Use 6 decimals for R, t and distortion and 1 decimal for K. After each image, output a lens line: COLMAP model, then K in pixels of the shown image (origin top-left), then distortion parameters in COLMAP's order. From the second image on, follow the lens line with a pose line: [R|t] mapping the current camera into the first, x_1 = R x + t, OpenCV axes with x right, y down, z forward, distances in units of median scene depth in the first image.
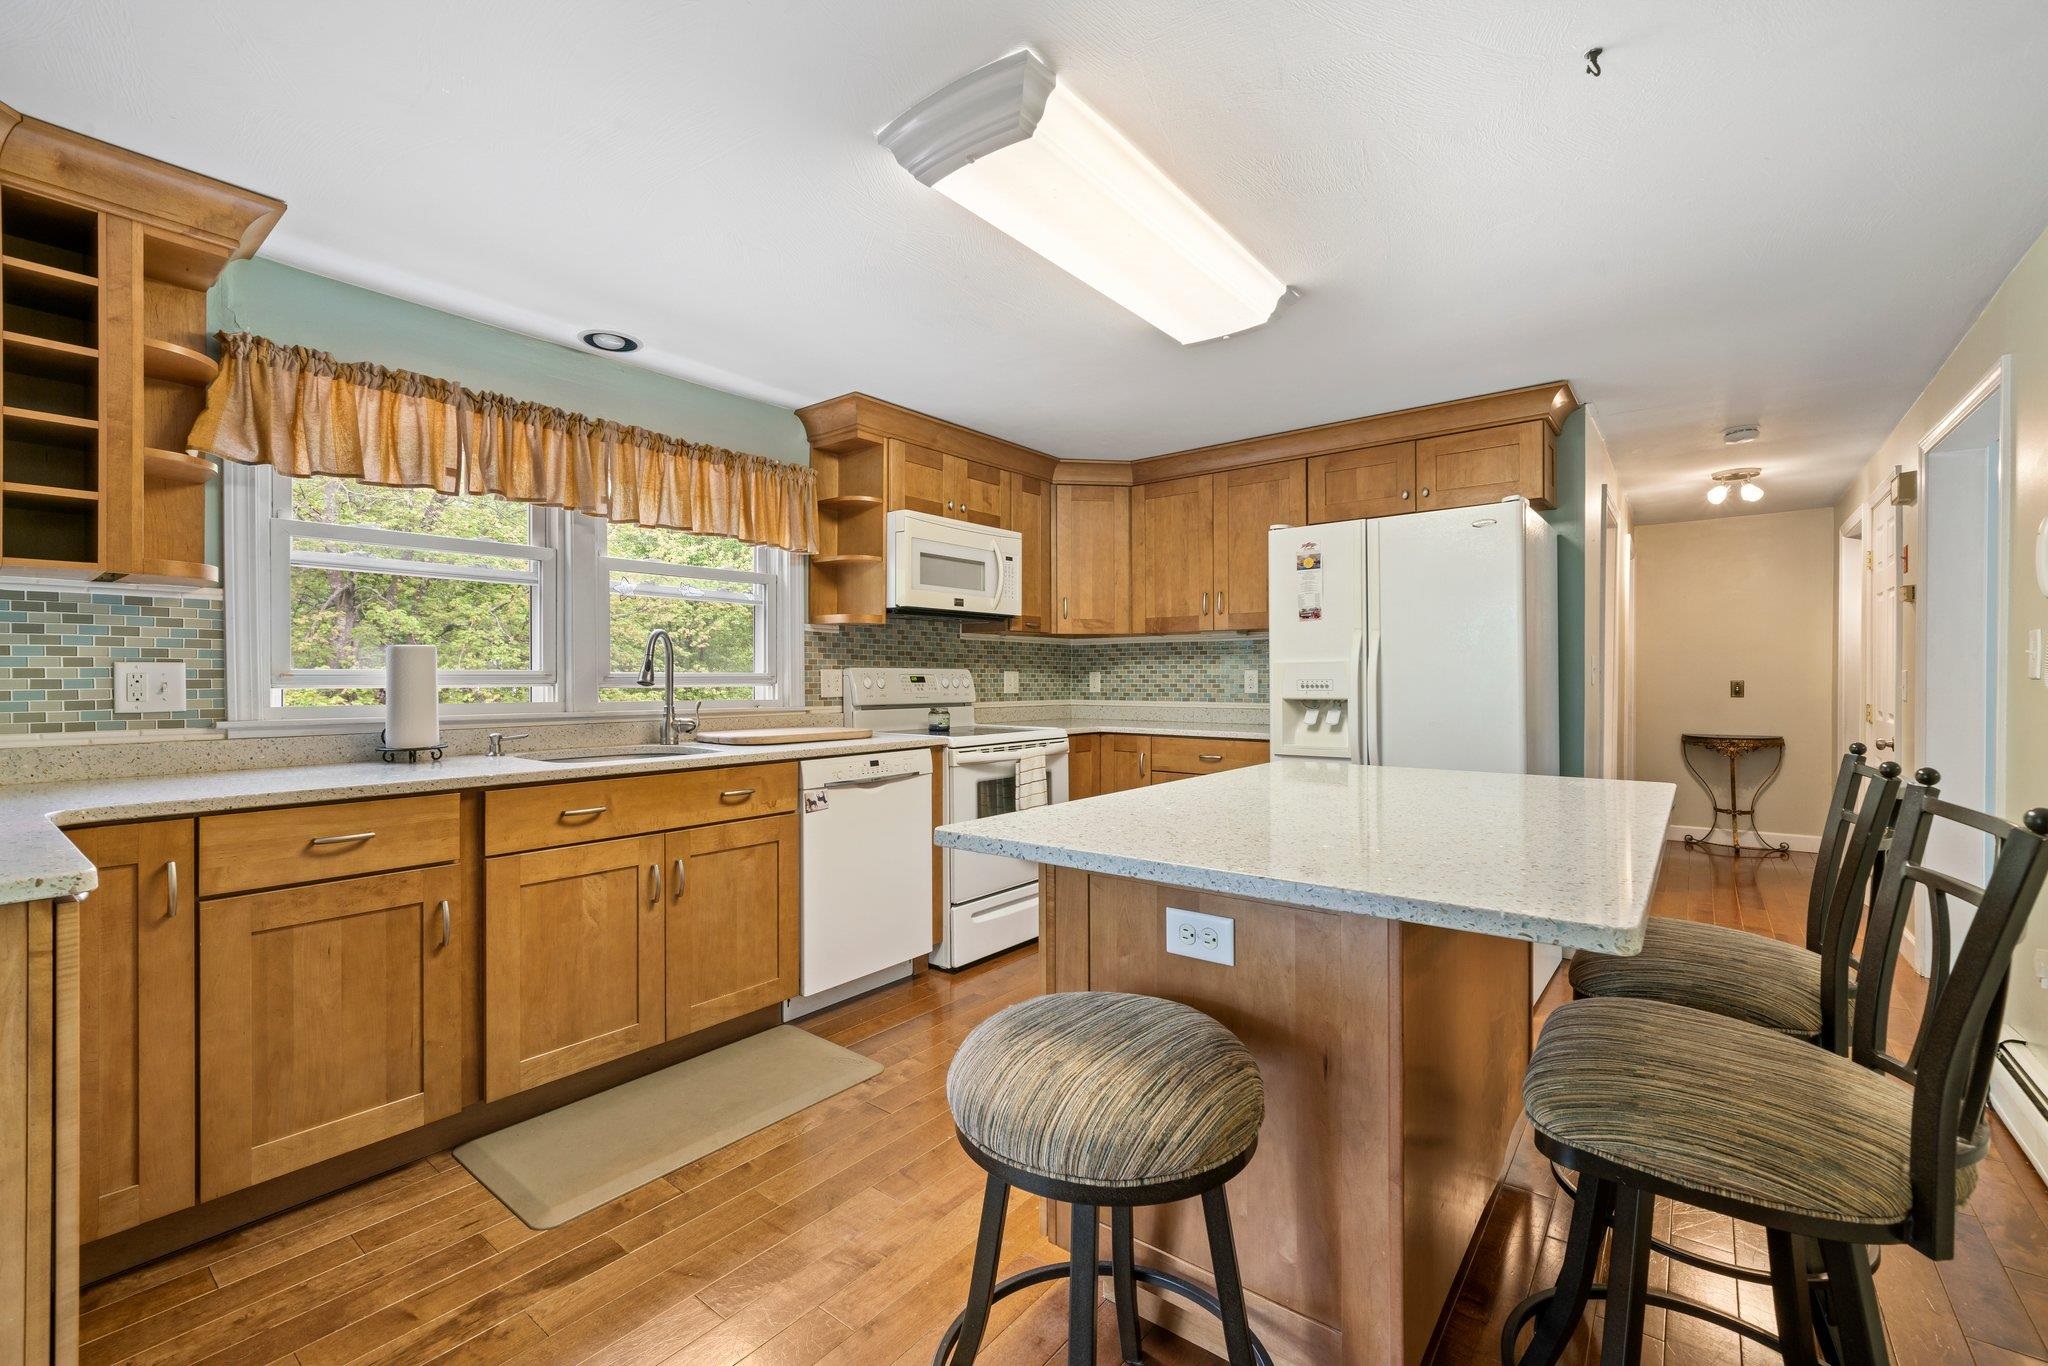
lens RADIAL K [[838.0, 0, 1027.6], [0, 838.0, 677.2], [0, 0, 1]] dist [0.000370, 0.000021]
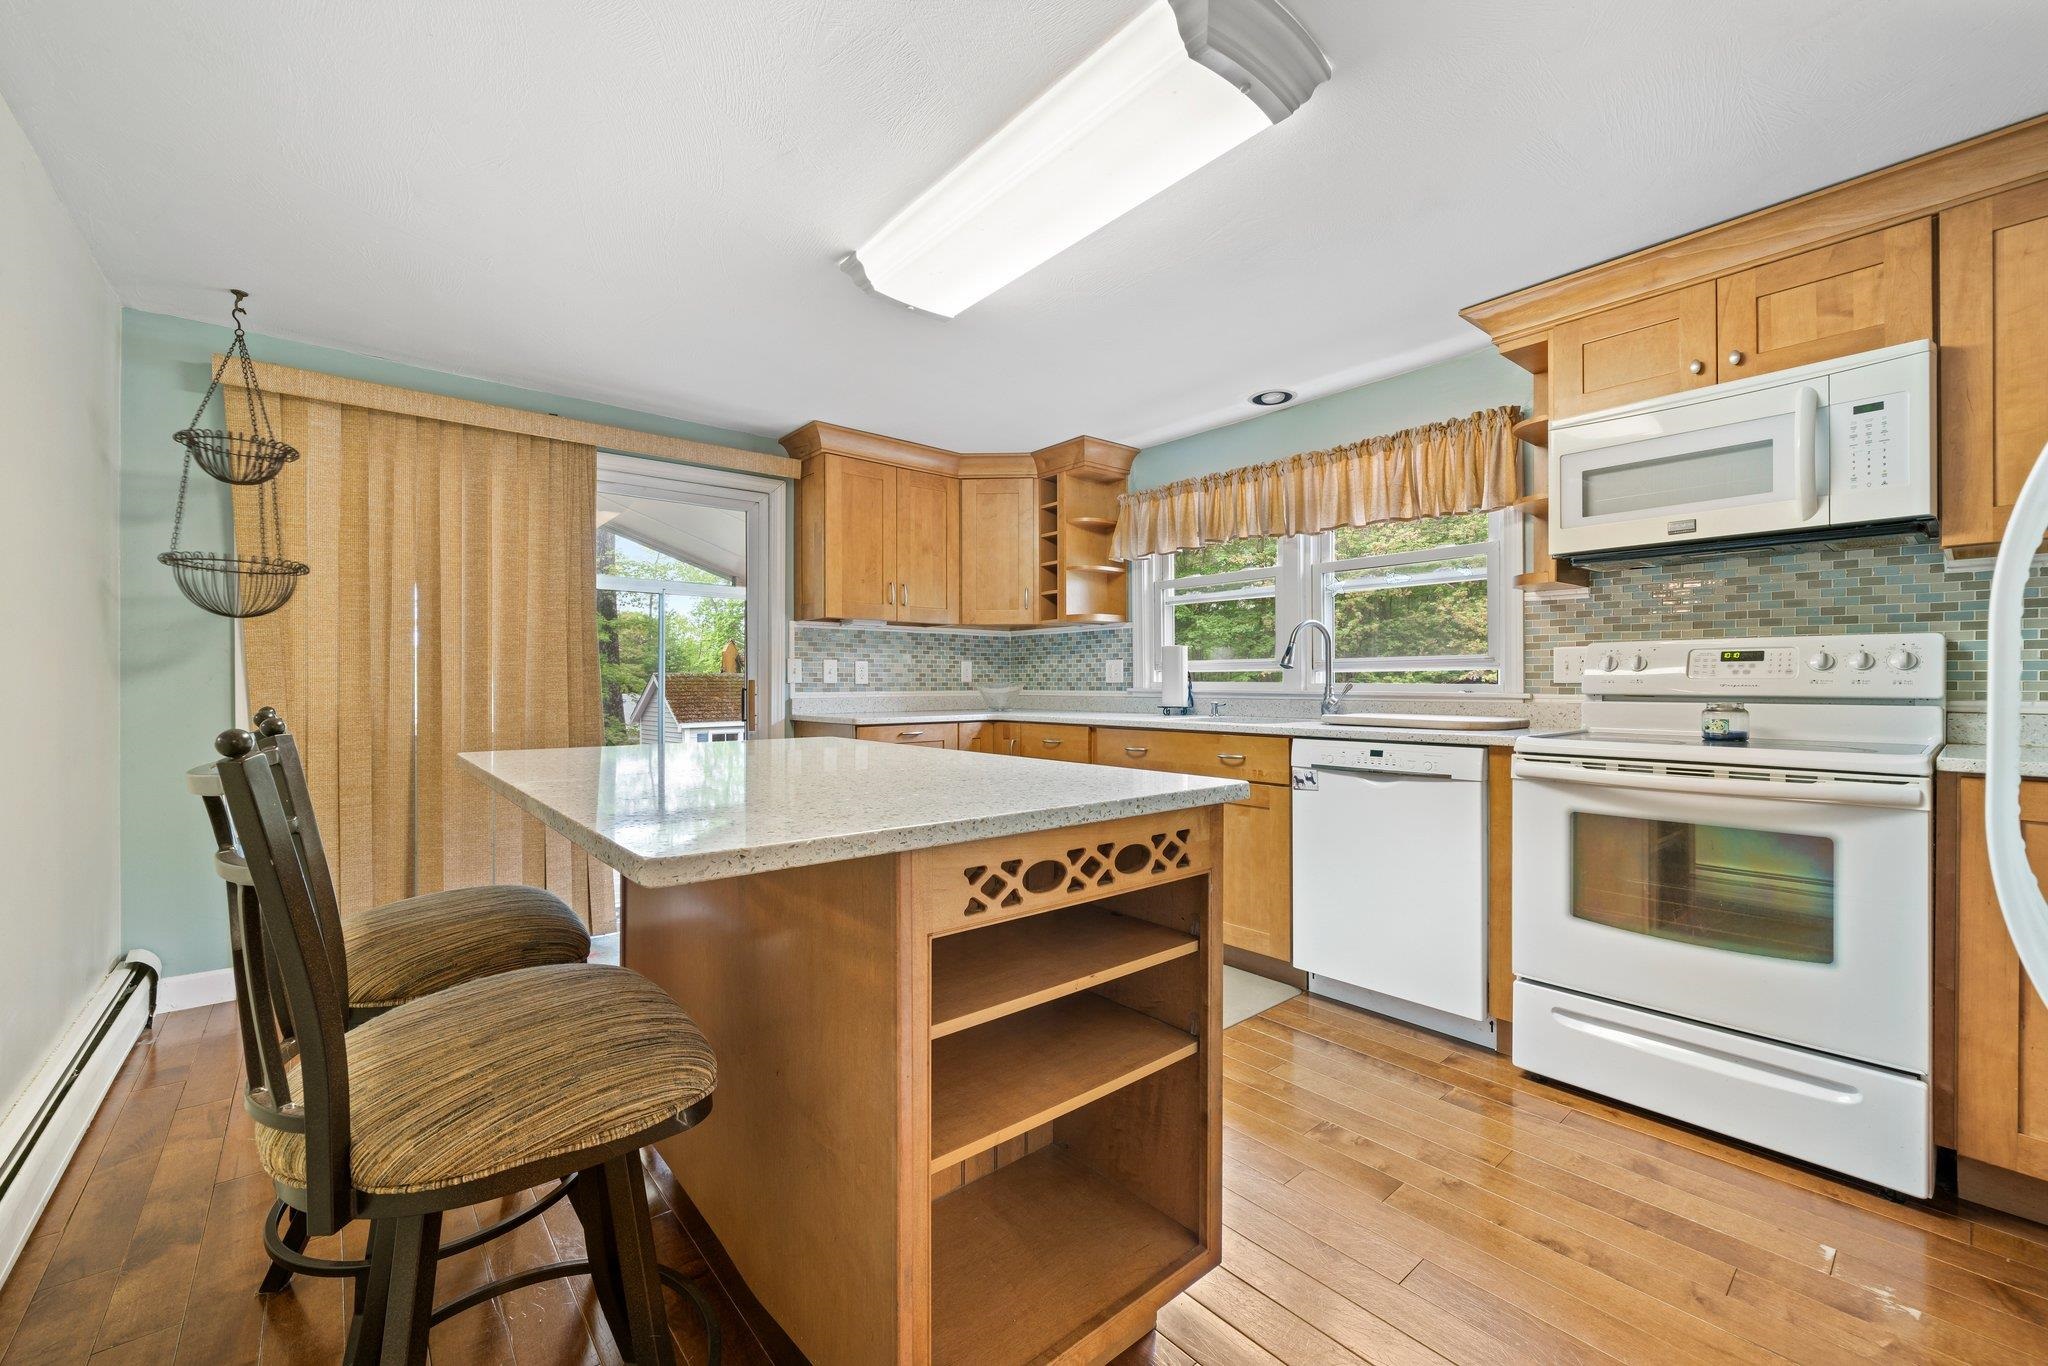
lens RADIAL K [[838.0, 0, 1027.6], [0, 838.0, 677.2], [0, 0, 1]] dist [0.000370, 0.000021]
pose [[-0.195623, -0.006363, -0.980659, 0.631660], [0.001749, 0.999975, -0.006838, 0.023557], [0.980678, -0.003053, -0.195607, 0.682302]]
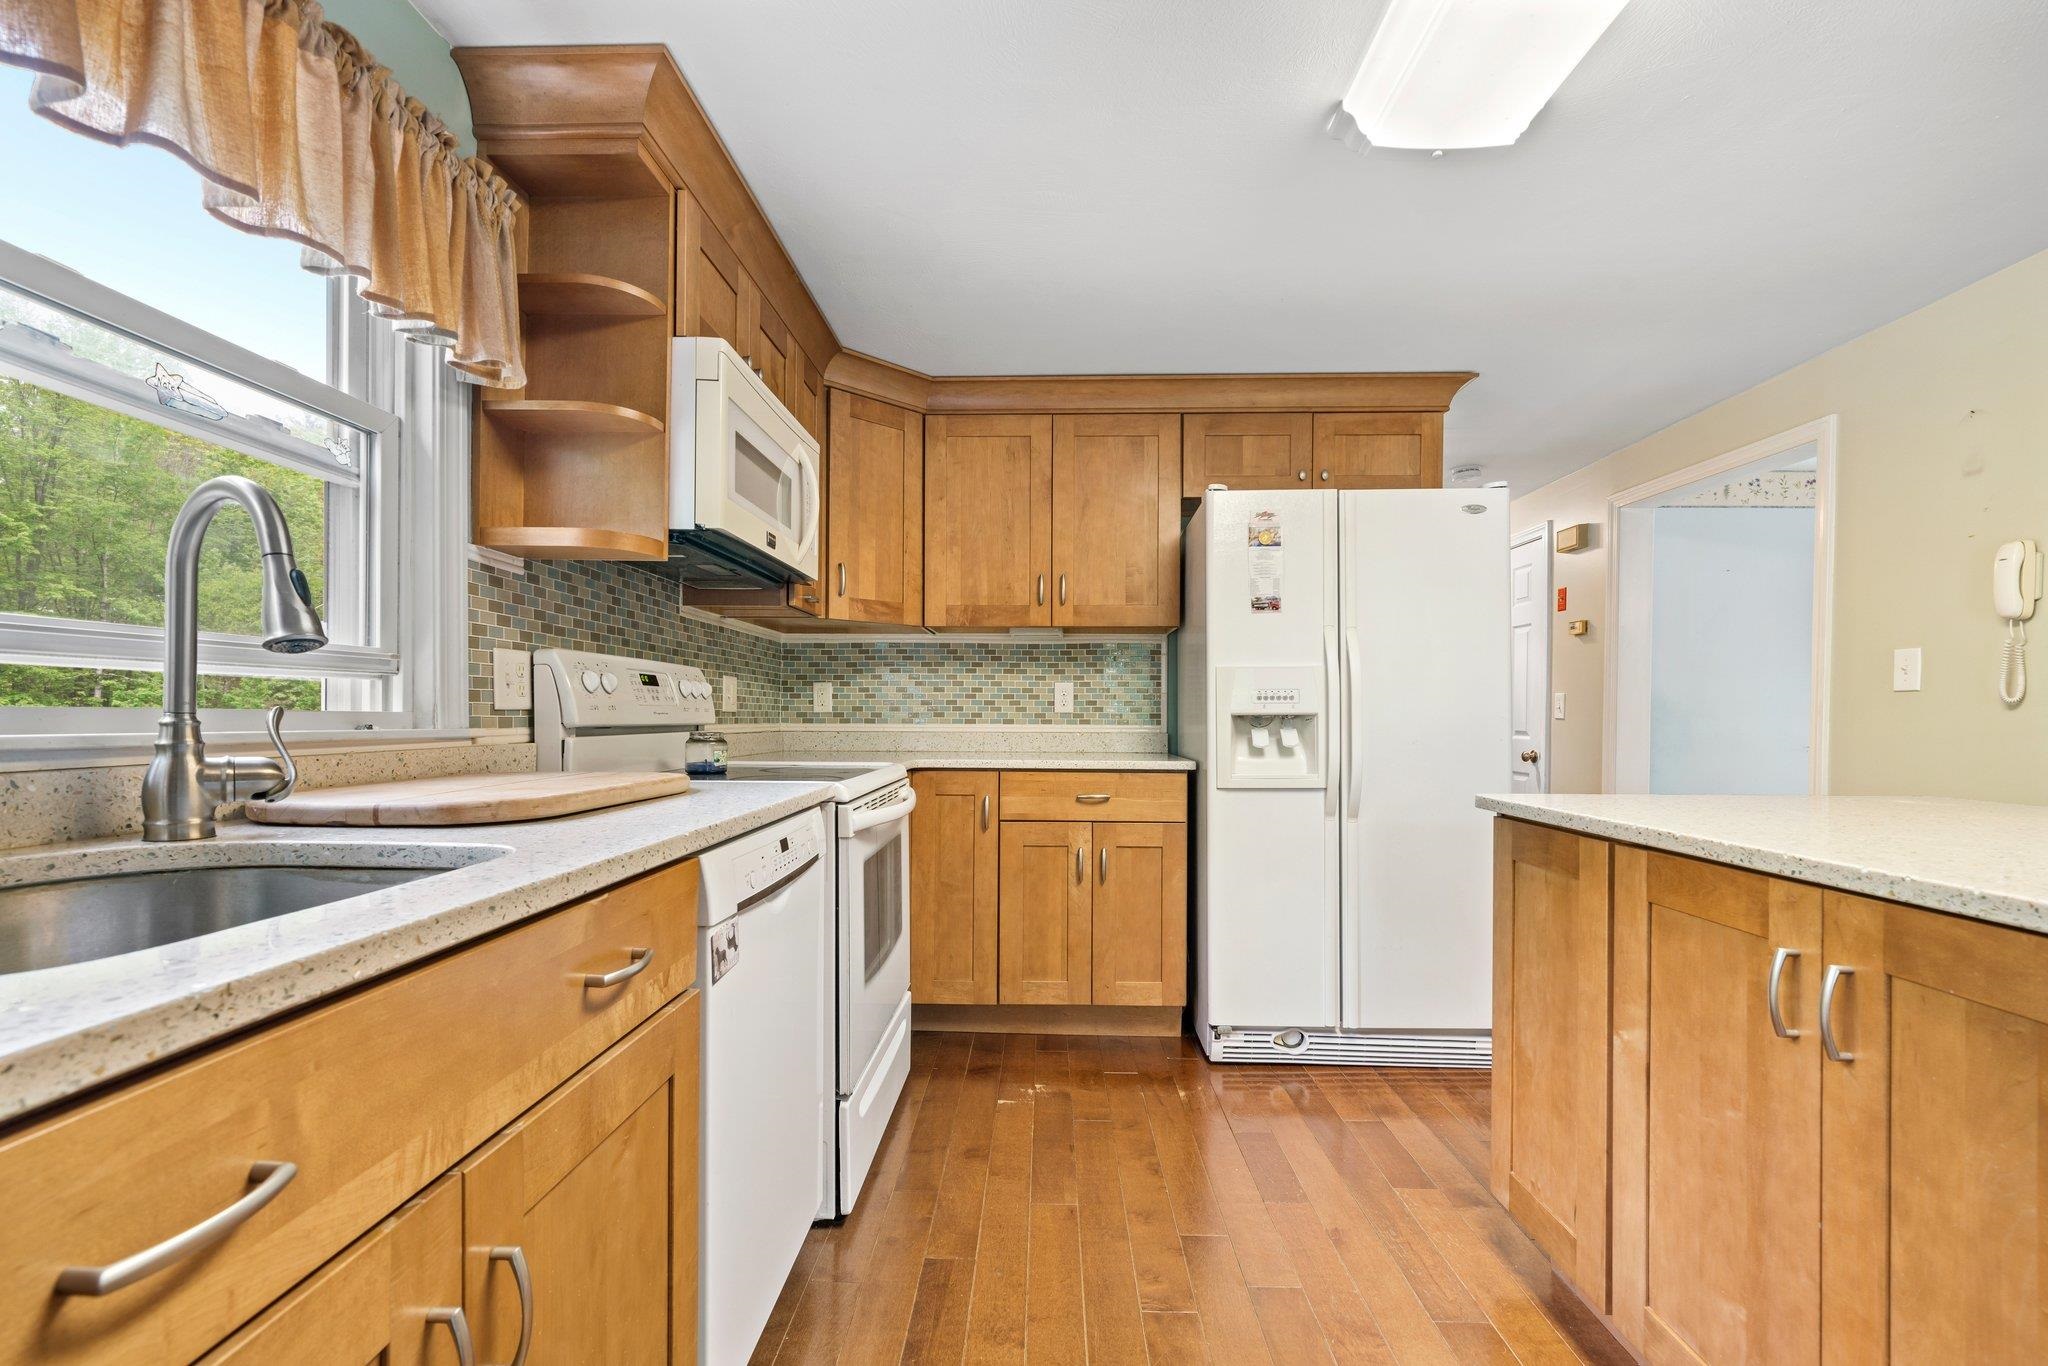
lens RADIAL K [[883.8, 0, 1020.5], [0, 883.8, 715.3], [0, 0, 1]] dist [0.002335, -0.000021]
pose [[0.806568, 0.004119, 0.591126, -0.306214], [-0.006838, 0.999974, 0.002362, 0.024804], [-0.591101, -0.005947, 0.806575, 0.446766]]
